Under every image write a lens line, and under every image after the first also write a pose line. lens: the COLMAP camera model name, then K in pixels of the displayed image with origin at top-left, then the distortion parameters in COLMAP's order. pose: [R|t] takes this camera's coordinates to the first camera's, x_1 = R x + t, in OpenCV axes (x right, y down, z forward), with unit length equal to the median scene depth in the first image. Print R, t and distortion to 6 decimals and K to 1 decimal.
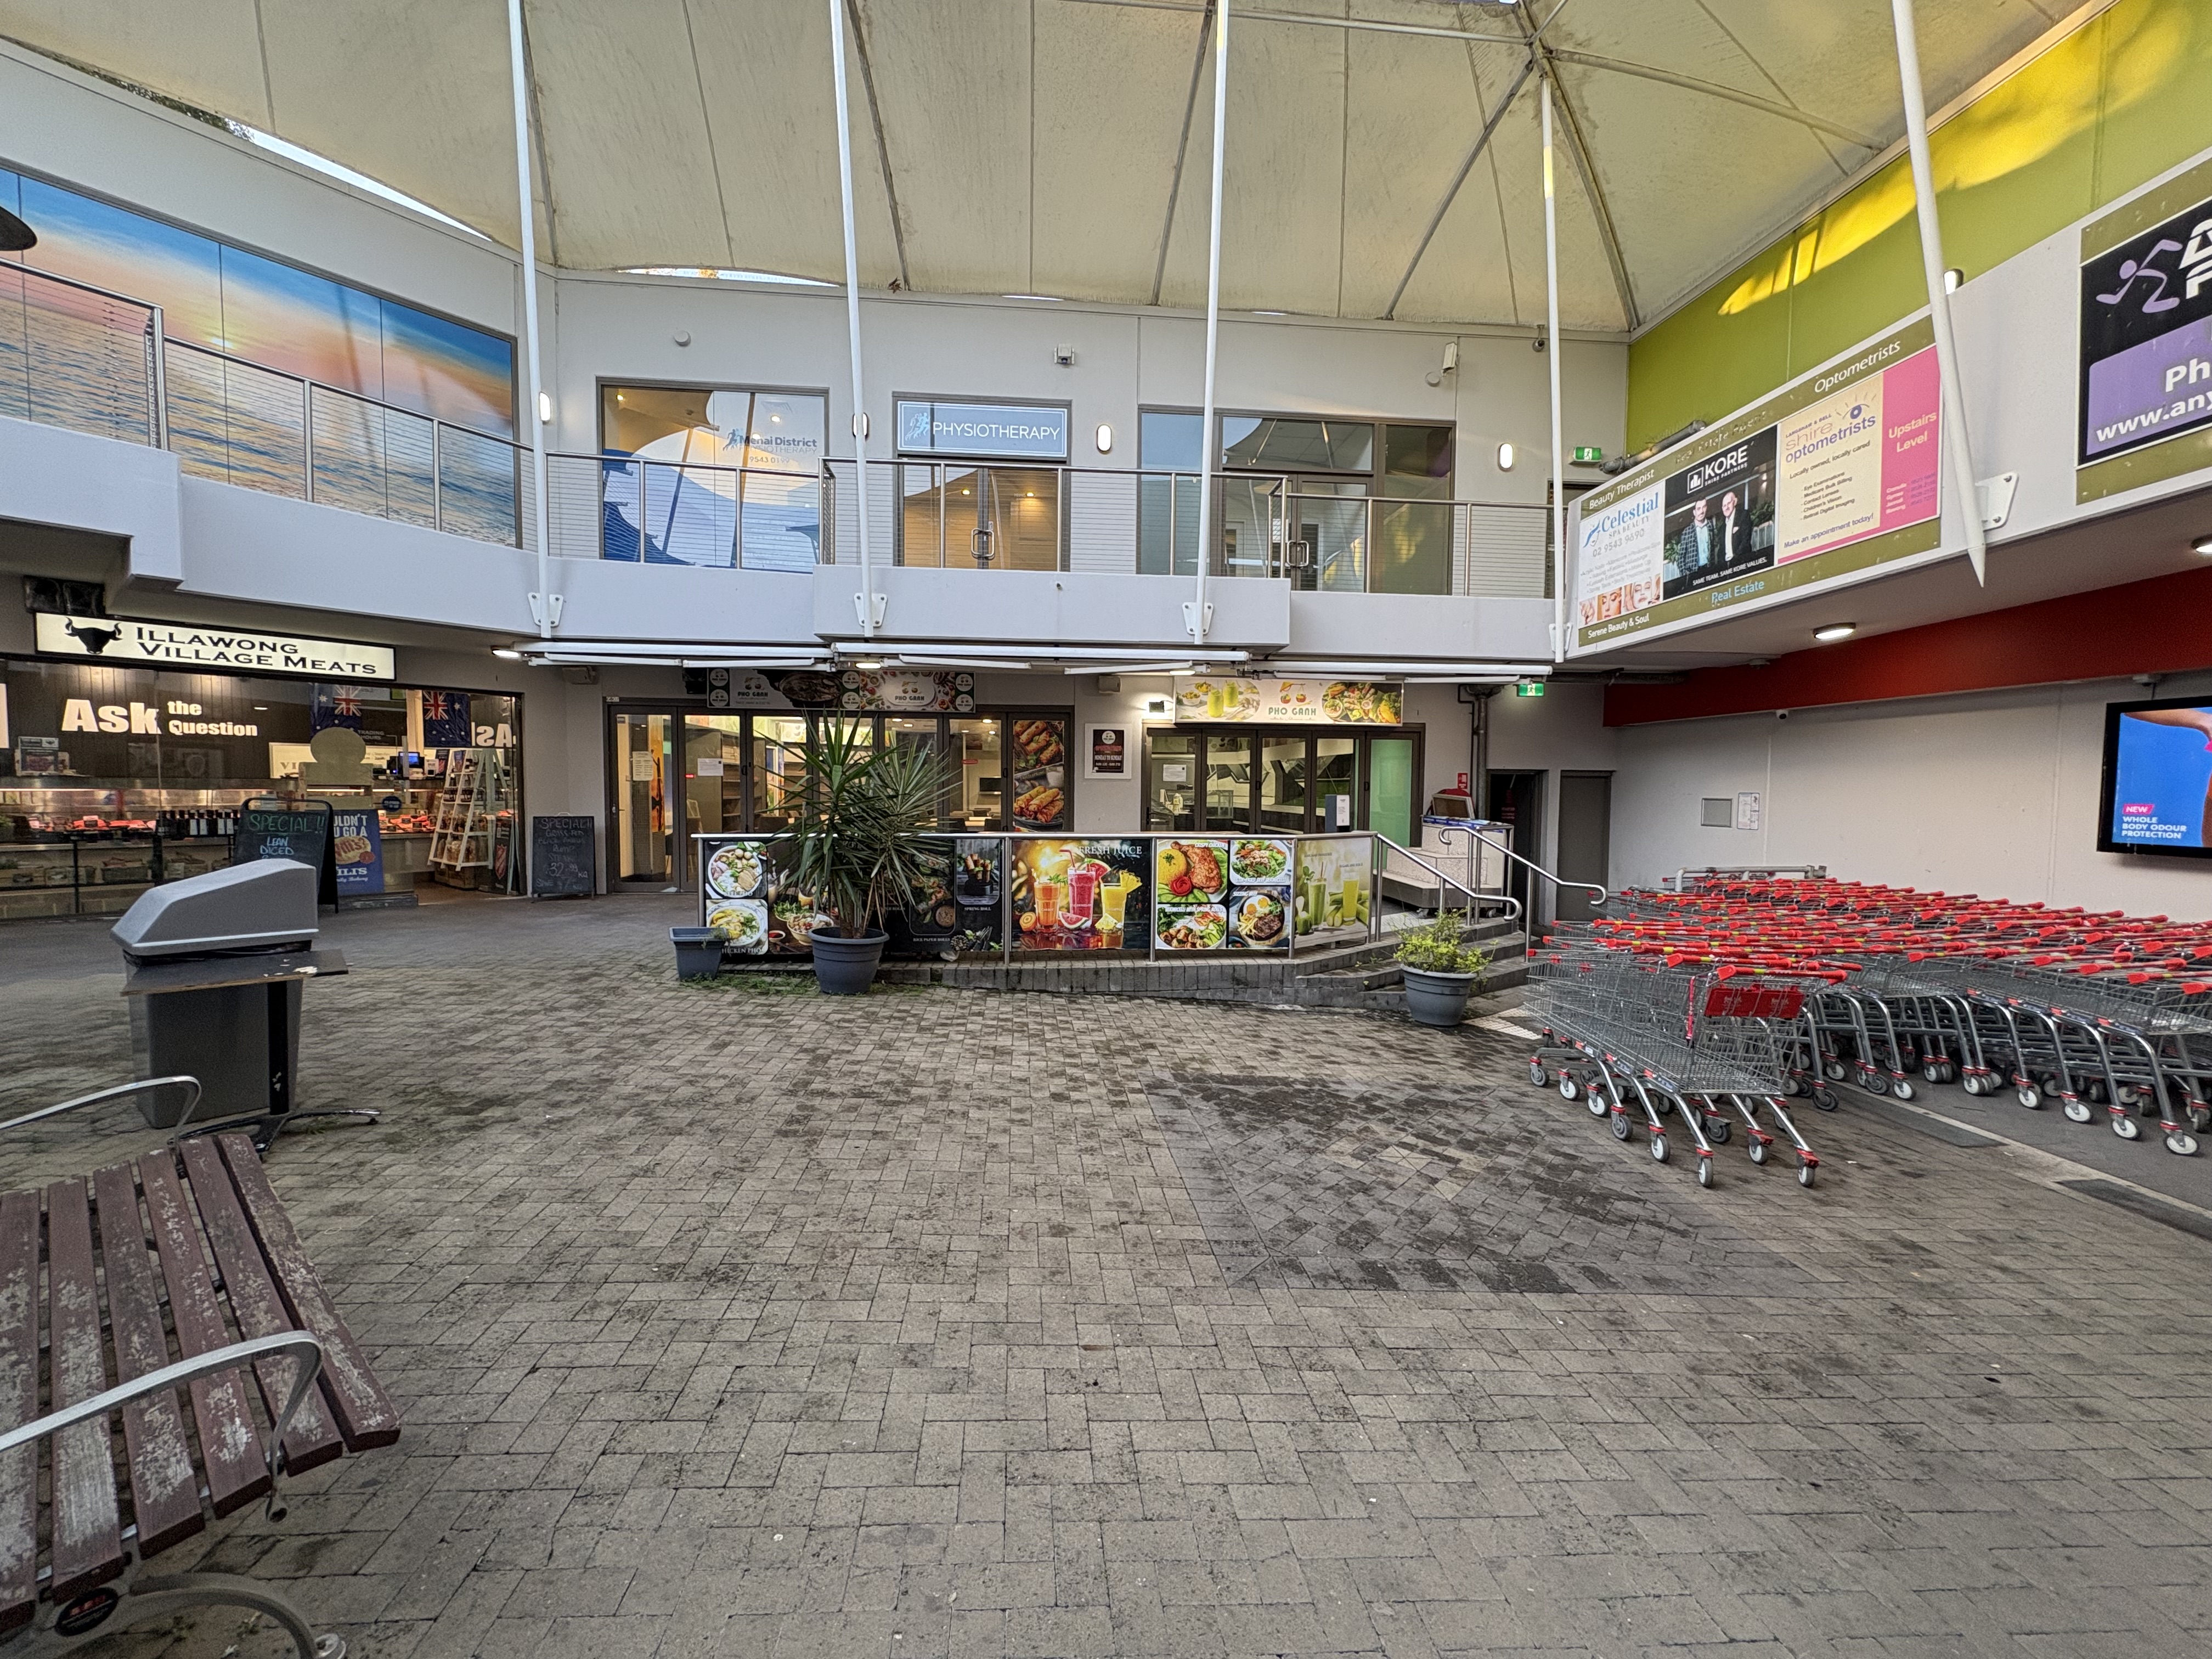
lens RADIAL K [[880.8, 0, 1102.8], [0, 880.8, 830.8], [0, 0, 1]] dist [0.001390, -0.000341]
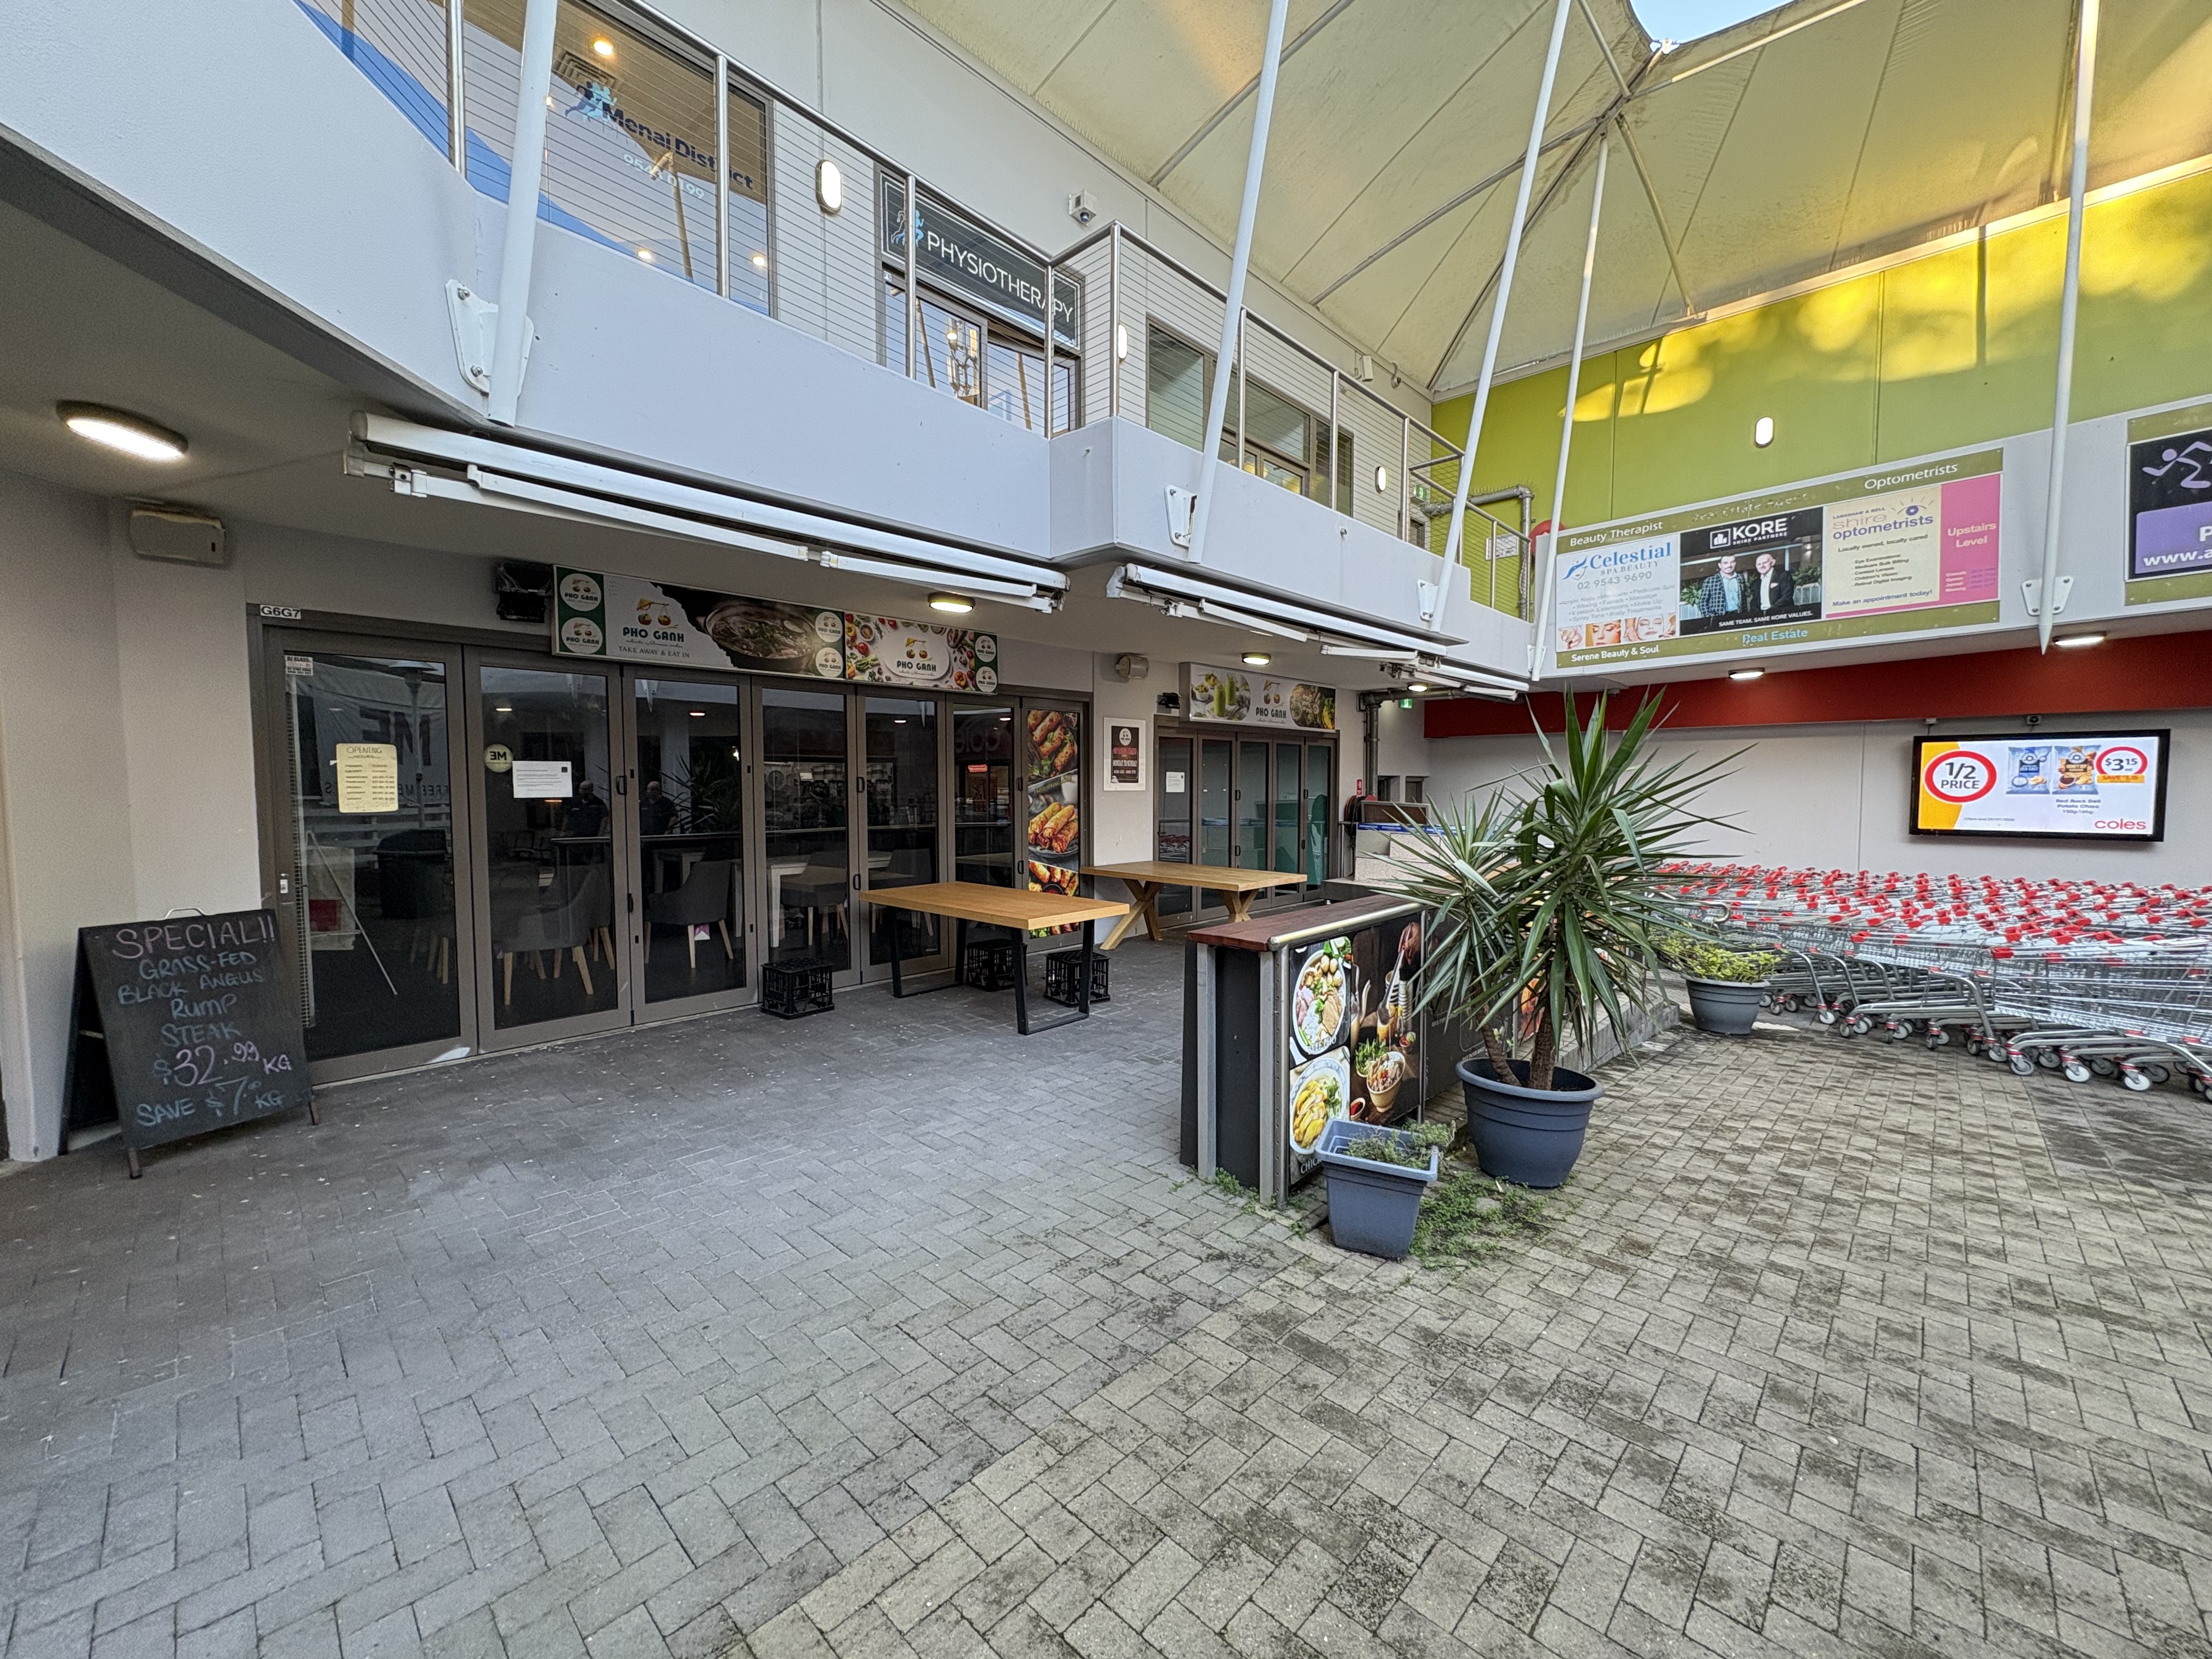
lens RADIAL K [[880.8, 0, 1098.1], [0, 880.8, 832.0], [0, 0, 1]] dist [0.001390, -0.000341]
pose [[0.757964, -0.045728, 0.650691, -0.812078], [0.042151, 0.998888, 0.021099, -0.063887], [-0.650933, 0.011435, 0.759049, 0.684648]]
